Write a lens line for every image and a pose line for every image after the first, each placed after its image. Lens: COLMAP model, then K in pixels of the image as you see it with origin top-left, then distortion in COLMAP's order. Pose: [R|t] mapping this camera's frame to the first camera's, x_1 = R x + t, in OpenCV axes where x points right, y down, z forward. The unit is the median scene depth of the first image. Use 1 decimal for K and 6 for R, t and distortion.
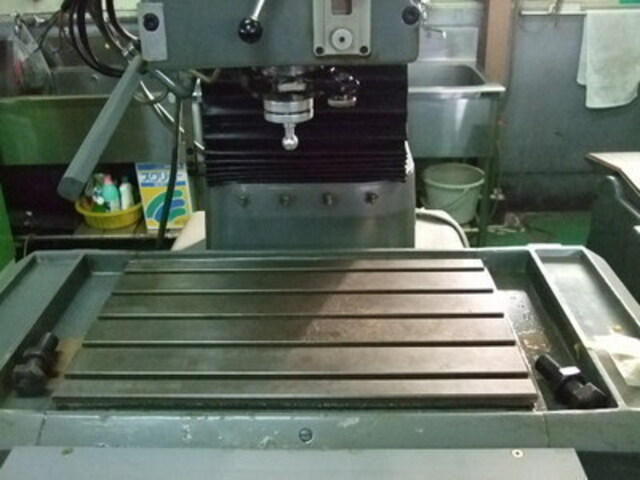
lens RADIAL K [[650.9, 0, 320.0], [0, 650.9, 240.0], [0, 0, 1]] dist [-0.002061, 0.006514]
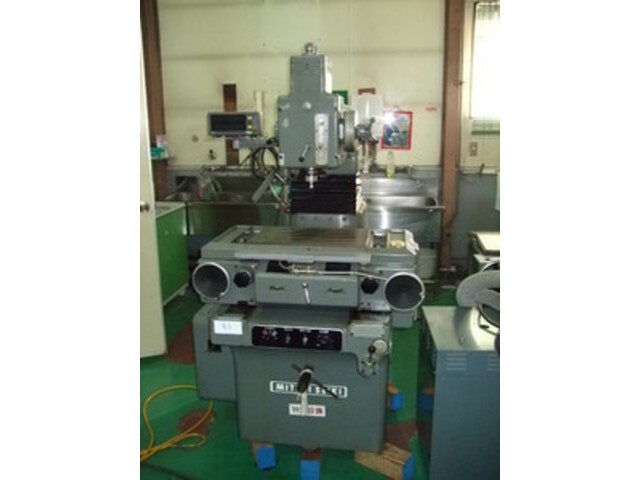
lens RADIAL K [[650.9, 0, 320.0], [0, 650.9, 240.0], [0, 0, 1]] dist [-0.002061, 0.006514]
pose [[0.991404, 0.039964, -0.124581, 0.153857], [-0.069691, 0.967183, -0.244338, 0.341117], [0.110728, 0.250919, 0.961654, -0.832243]]
